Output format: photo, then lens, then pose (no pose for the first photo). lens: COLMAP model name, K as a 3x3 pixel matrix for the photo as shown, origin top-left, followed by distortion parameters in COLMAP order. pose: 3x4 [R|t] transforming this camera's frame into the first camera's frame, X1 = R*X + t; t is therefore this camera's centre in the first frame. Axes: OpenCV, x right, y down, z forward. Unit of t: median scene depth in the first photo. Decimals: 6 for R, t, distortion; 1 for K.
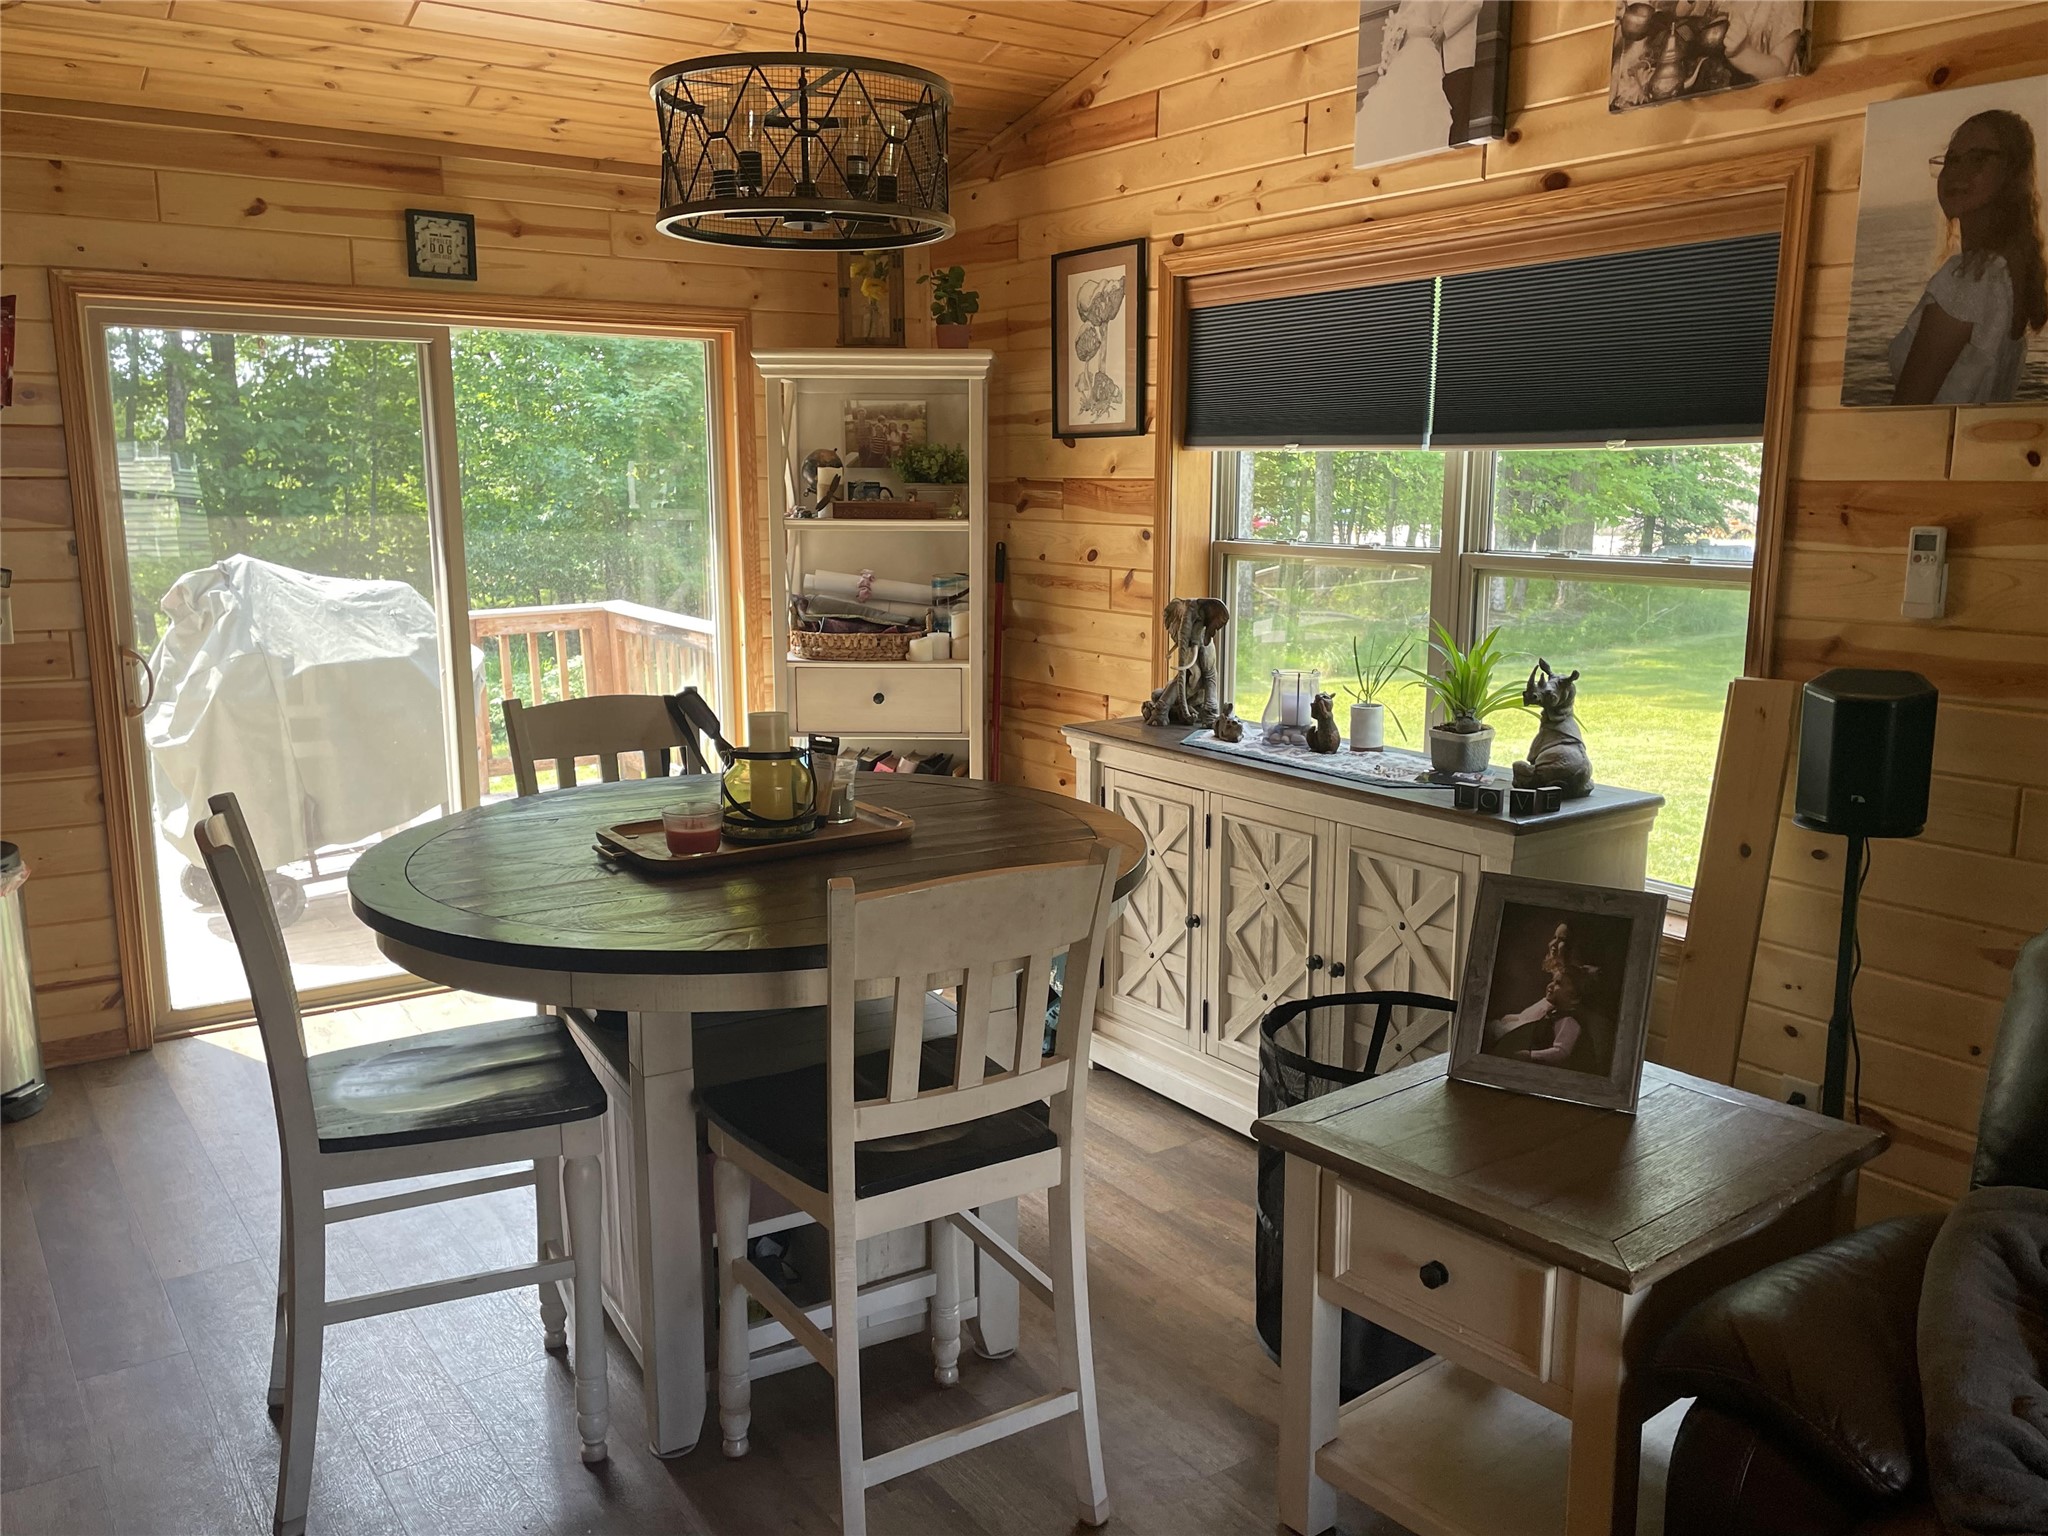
lens RADIAL K [[1674.3, 0, 1024.0], [0, 1674.3, 768.0], [0, 0, 1]] dist [0.167564, -0.219393]
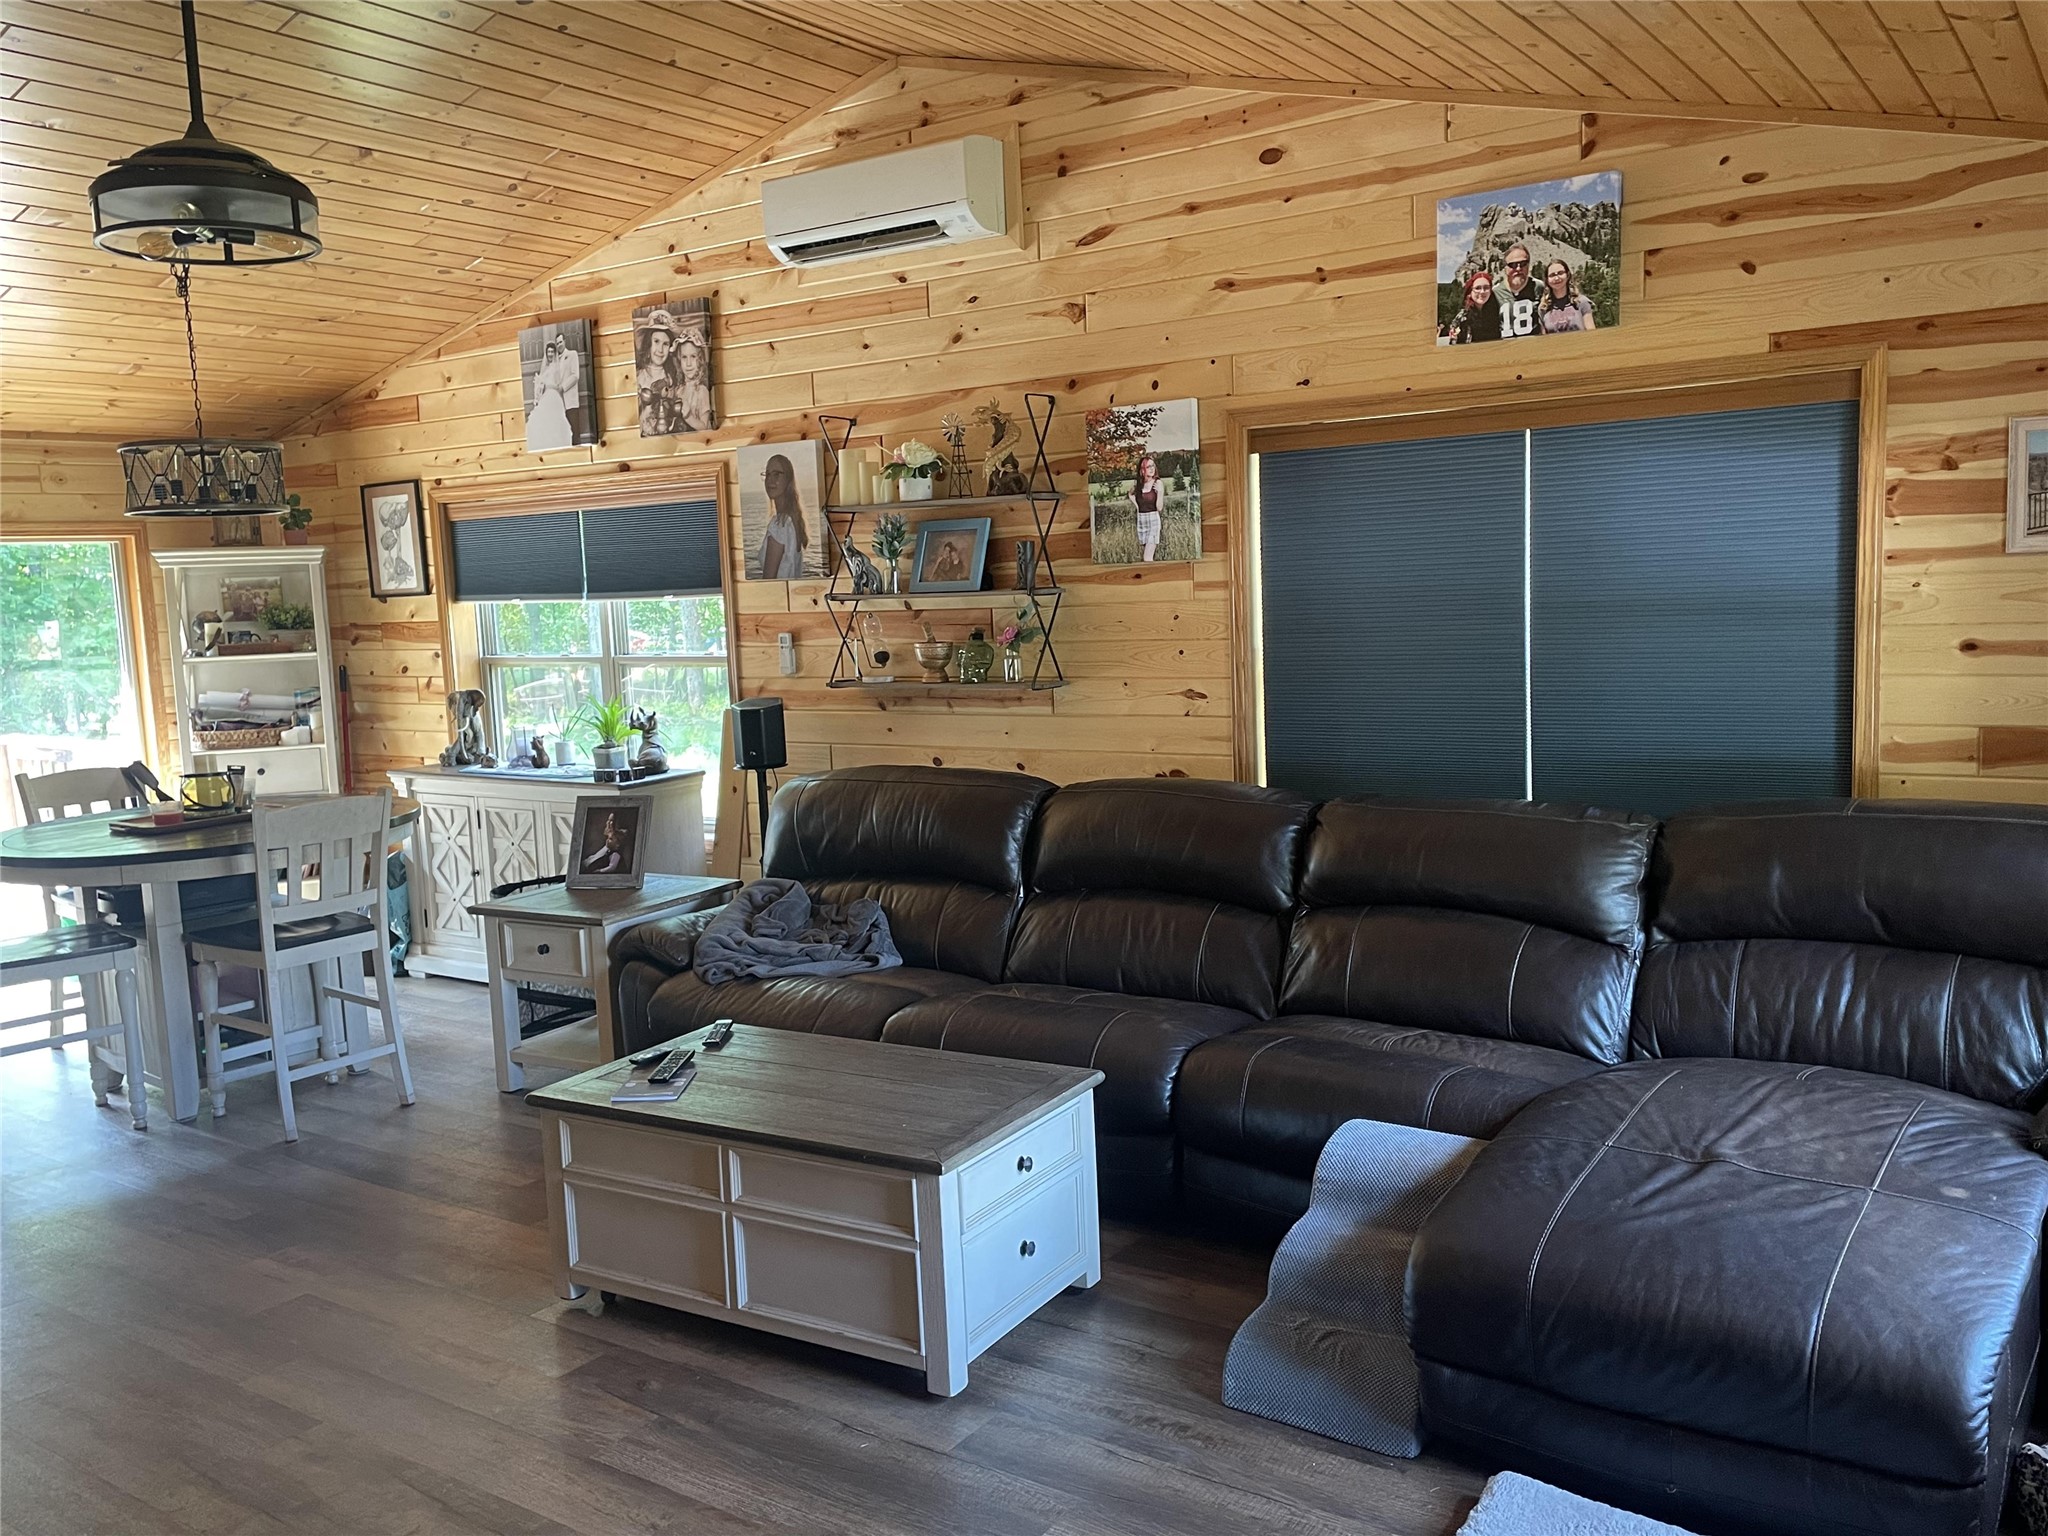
lens RADIAL K [[1669.4, 0, 1024.0], [0, 1669.4, 768.0], [0, 0, 1]] dist [0.097725, -0.128663]
pose [[0.937282, -0.079309, 0.339429, 0.044435], [0.102718, 0.993375, -0.051533, 0.116834], [-0.333093, 0.083166, 0.939219, -0.740958]]
